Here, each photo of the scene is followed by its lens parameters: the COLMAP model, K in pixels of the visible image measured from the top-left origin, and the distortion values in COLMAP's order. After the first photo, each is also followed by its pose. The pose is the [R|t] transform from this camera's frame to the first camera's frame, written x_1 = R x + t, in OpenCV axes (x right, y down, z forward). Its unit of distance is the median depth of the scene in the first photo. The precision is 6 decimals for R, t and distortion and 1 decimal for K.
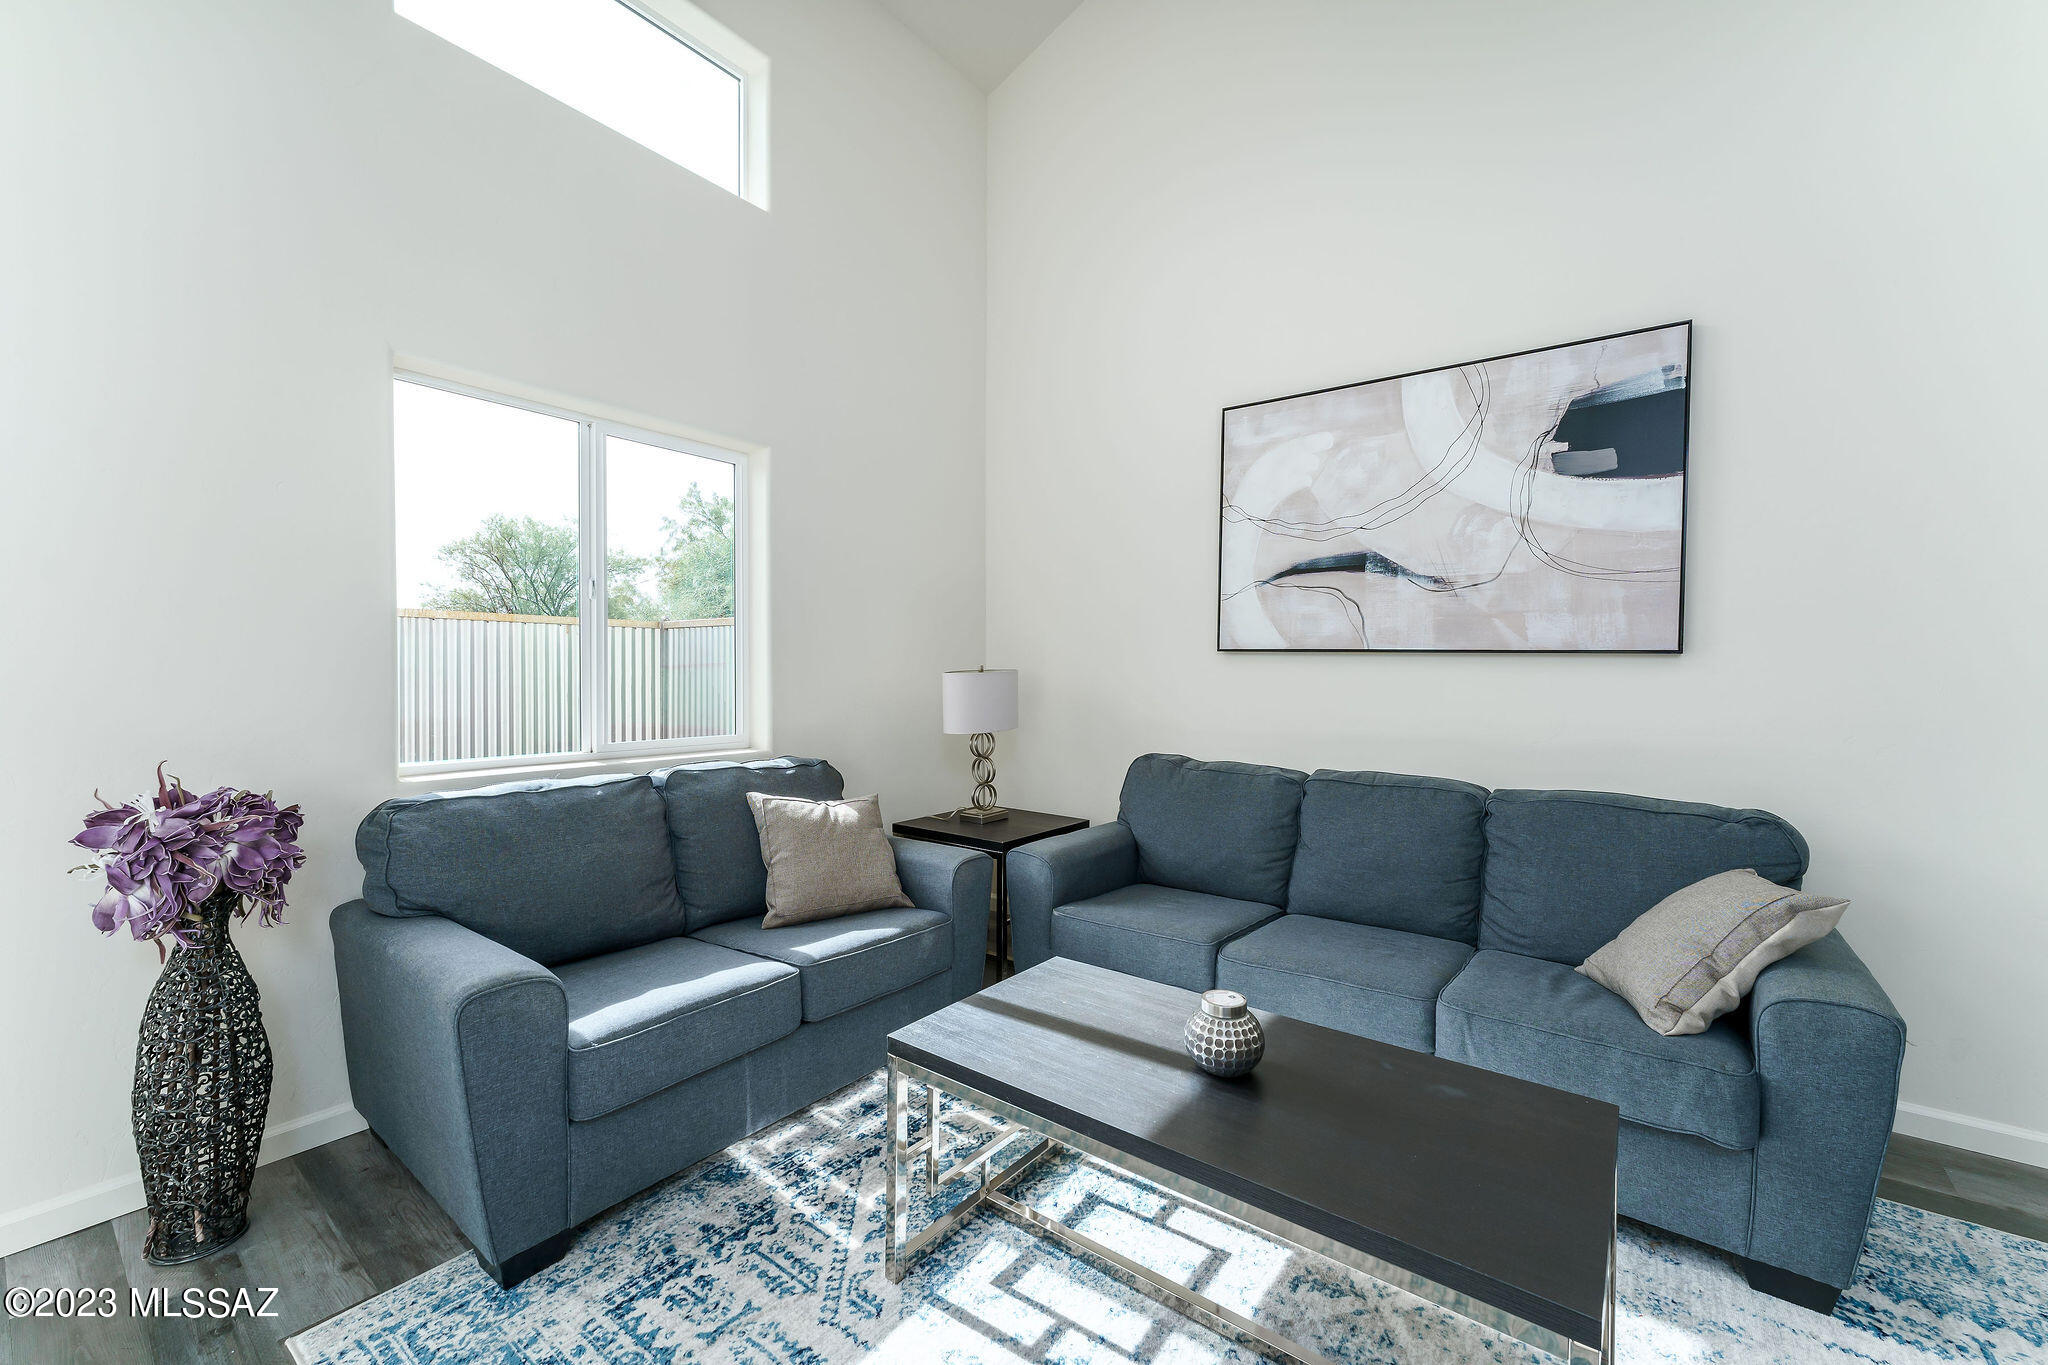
lens RADIAL K [[818.0, 0, 1026.9], [0, 818.0, 679.7], [0, 0, 1]] dist [-0.000731, 0.000034]
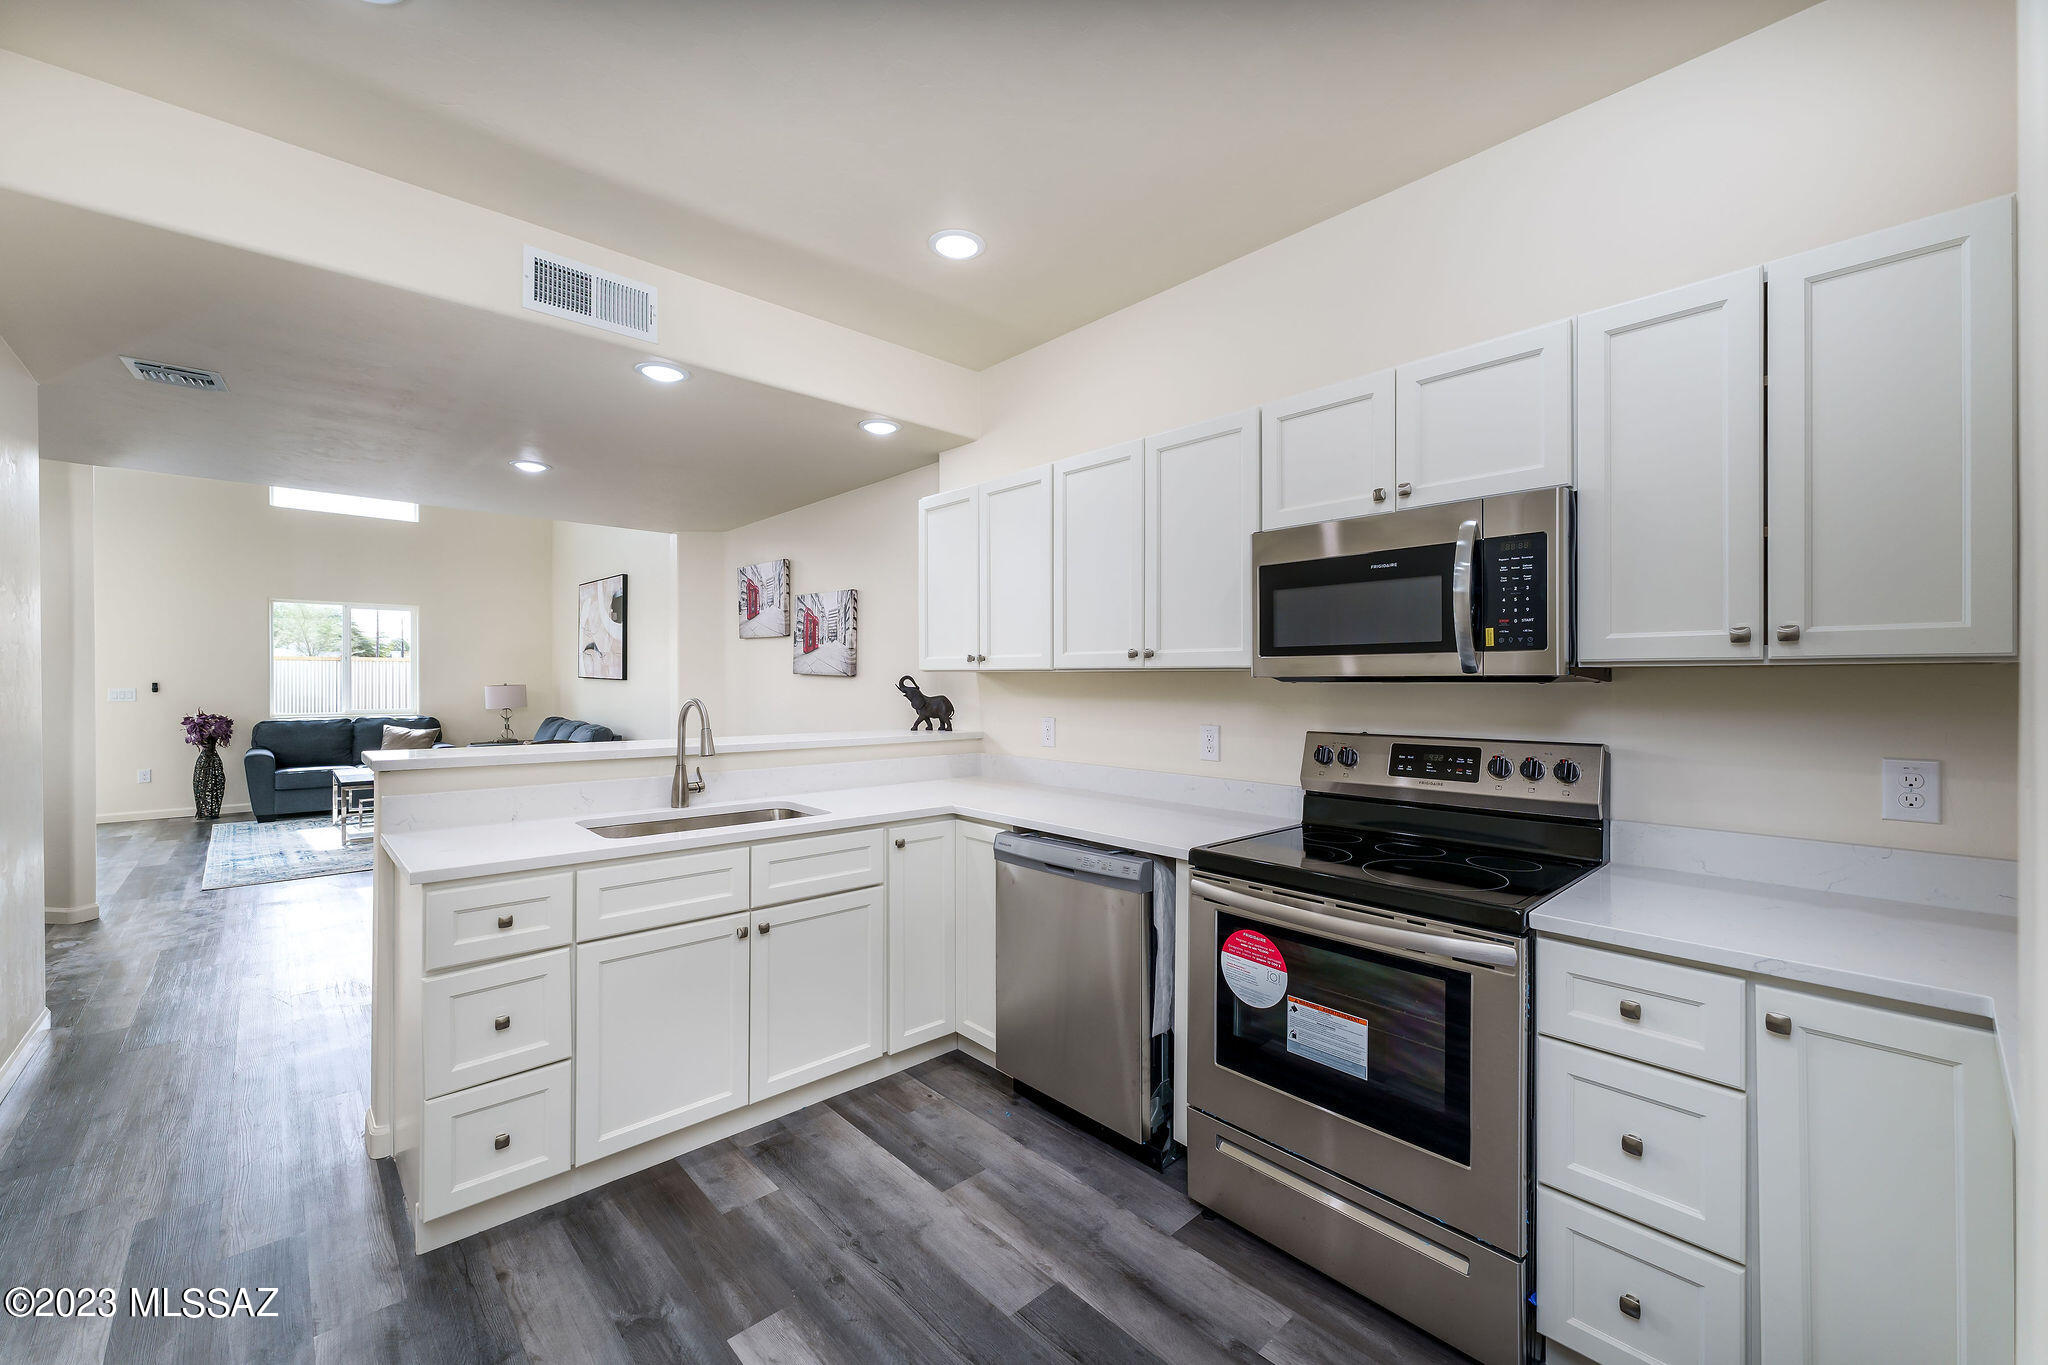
lens RADIAL K [[857.4, 0, 1072.6], [0, 857.4, 674.8], [0, 0, 1]] dist [-0.001466, 0.000178]
pose [[0.986389, -0.002942, -0.164402, 3.083369], [0.001277, 0.999947, -0.010235, -0.017064], [0.164423, 0.009886, 0.986340, -1.979591]]
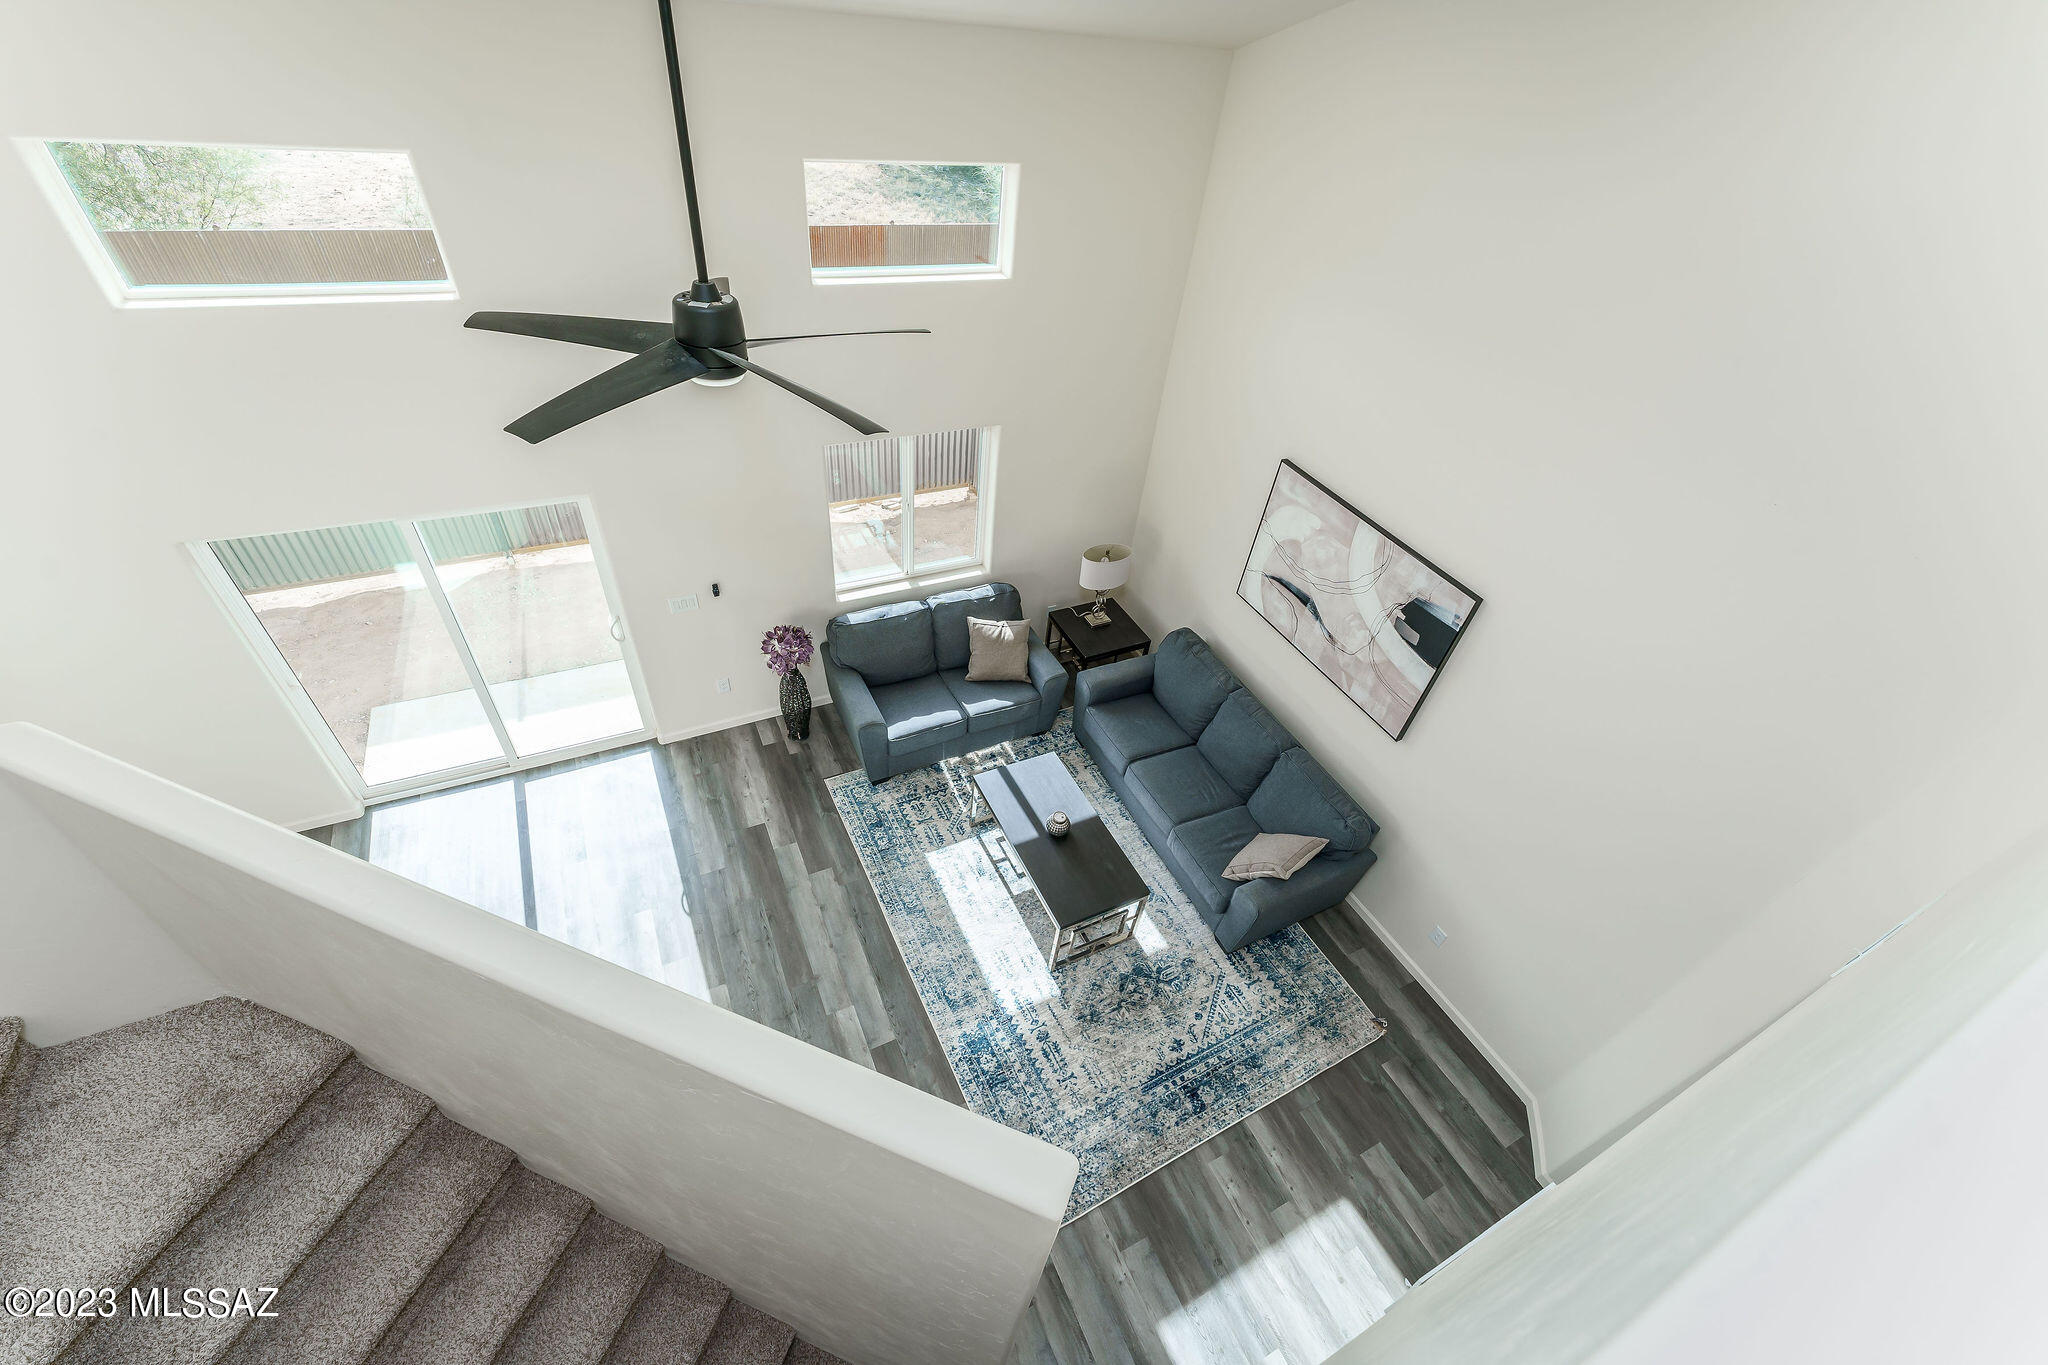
lens RADIAL K [[818.0, 0, 1026.9], [0, 818.0, 679.7], [0, 0, 1]] dist [-0.000731, 0.000034]
pose [[0.895534, 0.350123, -0.274649, 0.513021], [-0.094287, 0.752483, 0.651827, -1.310782], [0.434888, -0.557838, 0.706887, -0.637910]]
